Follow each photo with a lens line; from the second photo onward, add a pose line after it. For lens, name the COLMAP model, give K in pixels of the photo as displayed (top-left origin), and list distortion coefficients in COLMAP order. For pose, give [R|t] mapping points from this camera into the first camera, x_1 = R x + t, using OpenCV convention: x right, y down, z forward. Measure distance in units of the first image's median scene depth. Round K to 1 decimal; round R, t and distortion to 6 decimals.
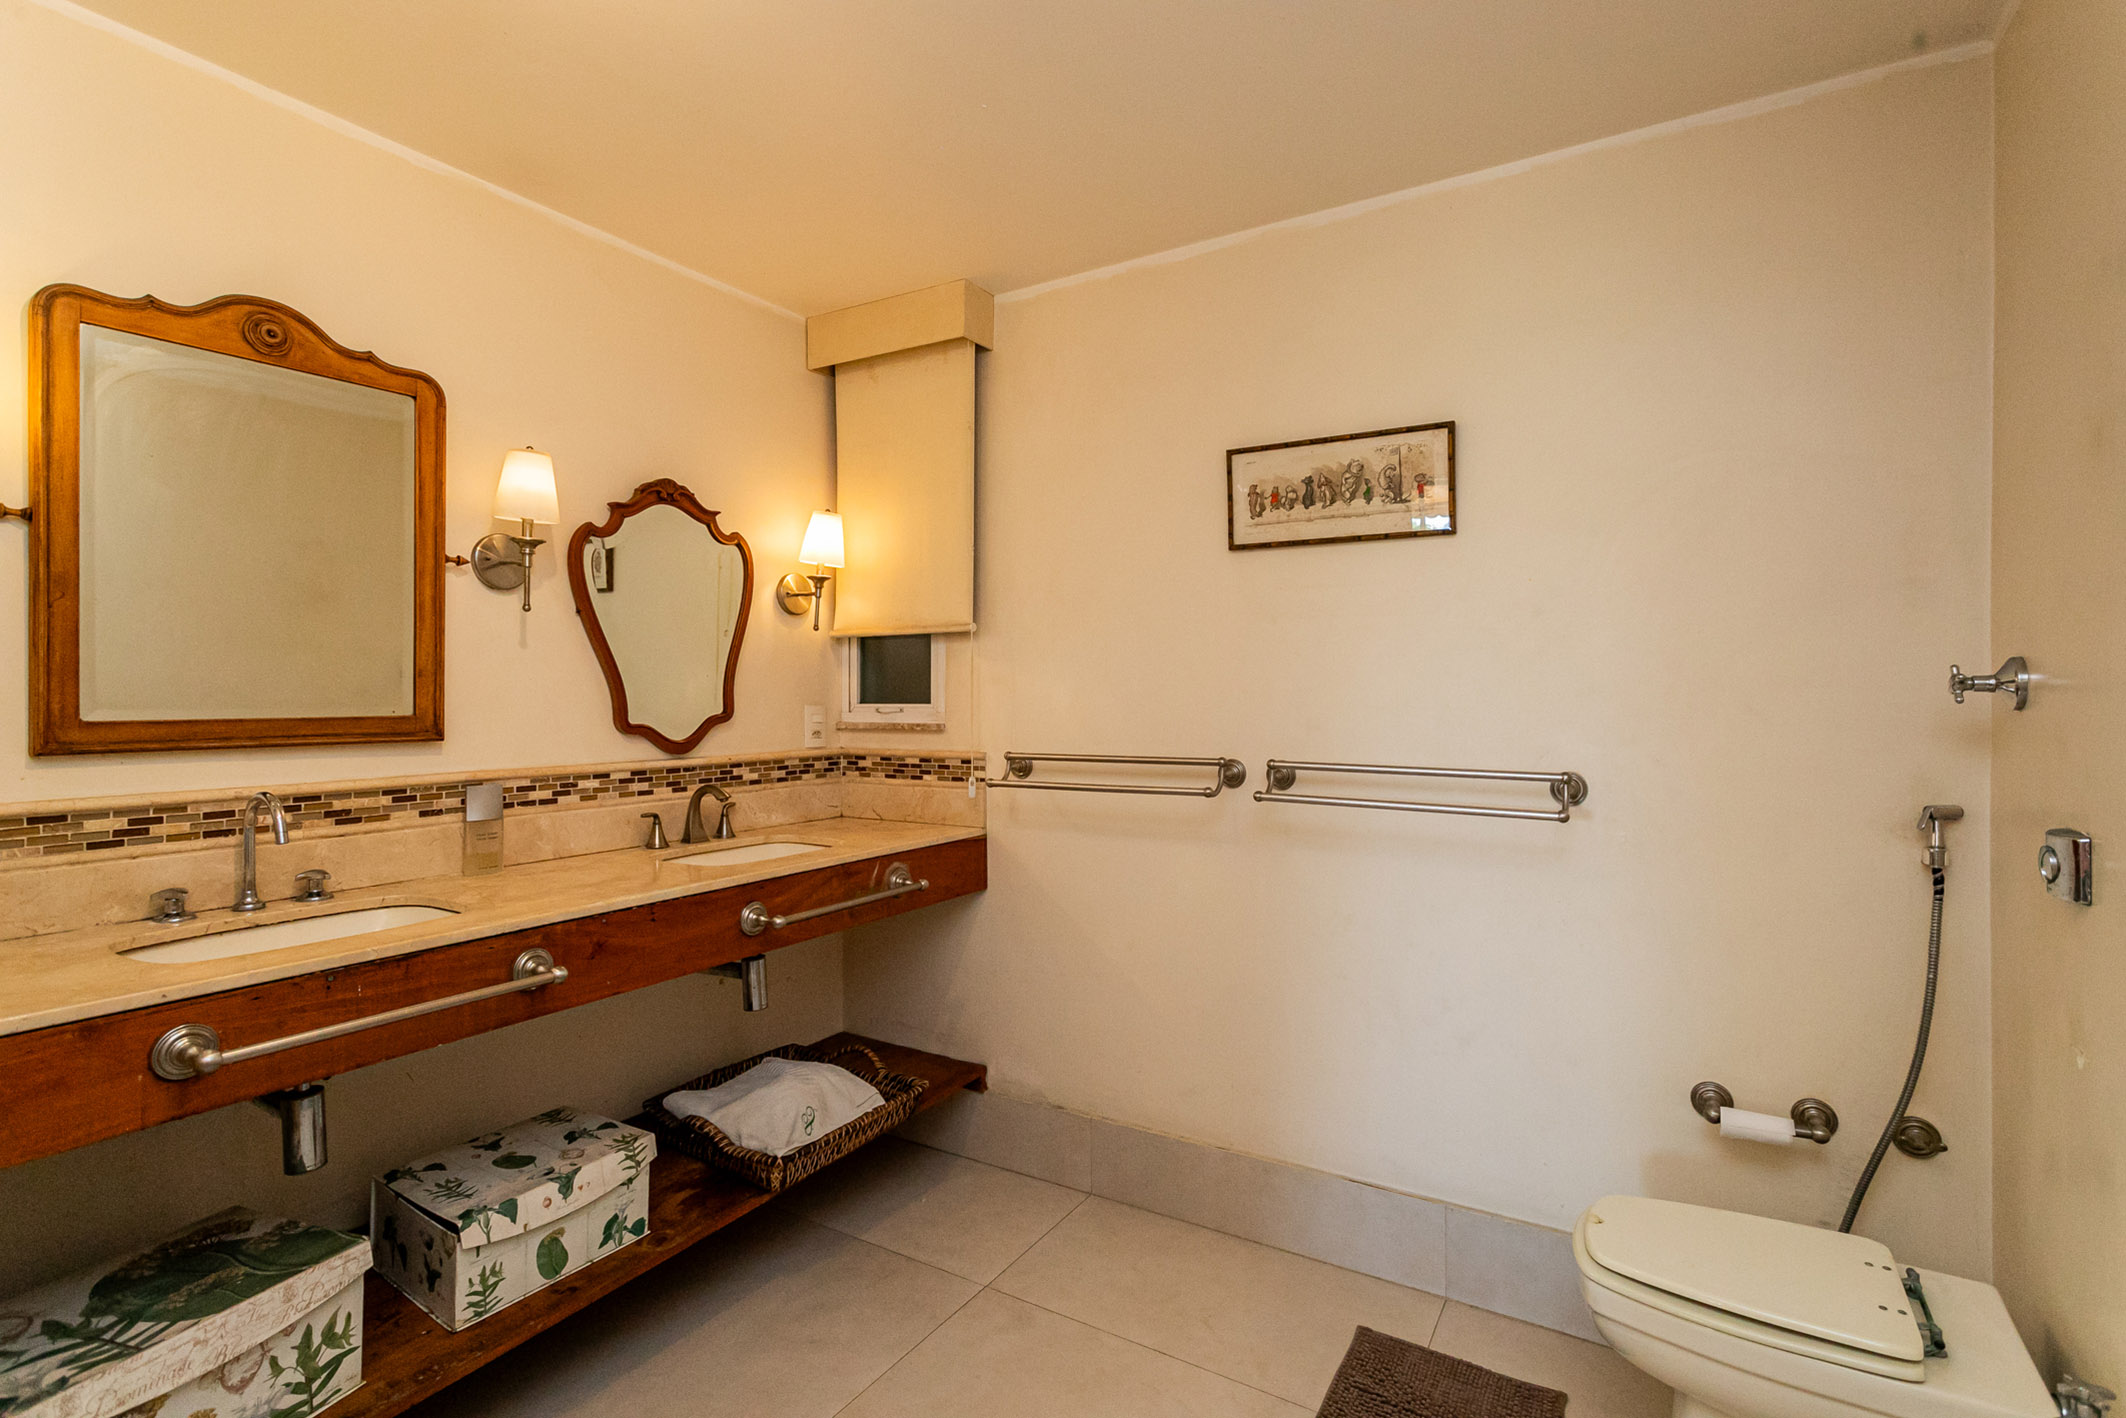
lens RADIAL K [[1004.9, 0, 1062.6], [0, 1004.9, 700.7], [0, 0, 1]] dist [0.003259, 0.001159]
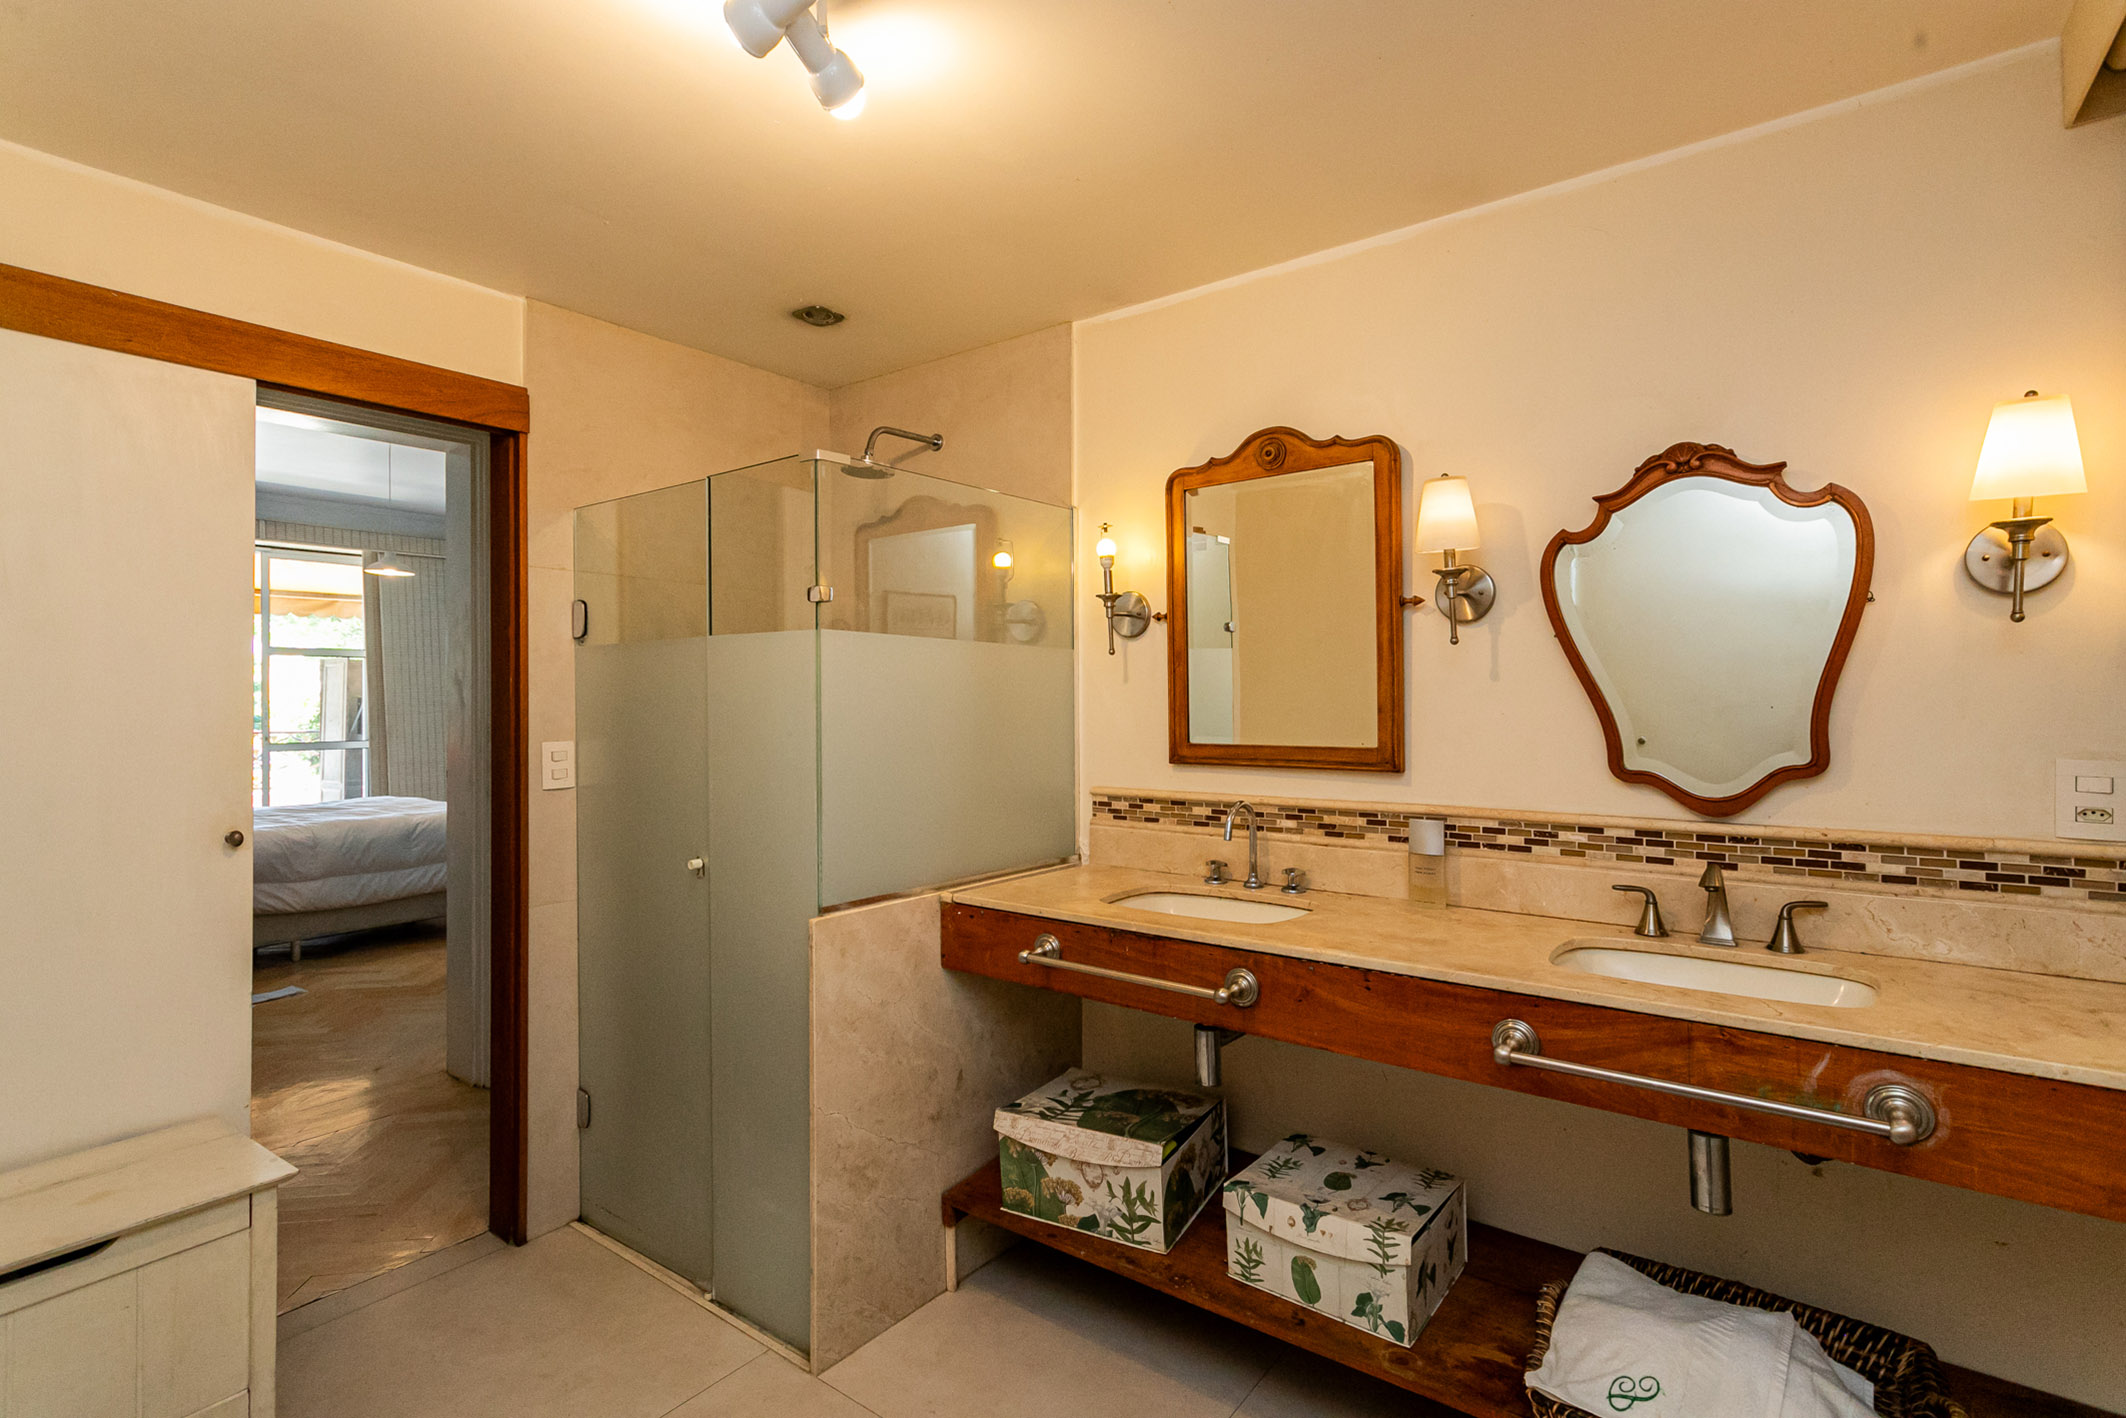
lens RADIAL K [[1004.9, 0, 1062.6], [0, 1004.9, 700.7], [0, 0, 1]] dist [0.003259, 0.001159]
pose [[-0.103016, 0.001318, -0.994679, 0.458990], [-0.000474, 0.999999, 0.001374, -0.036296], [0.994680, 0.000613, -0.103015, 0.727626]]
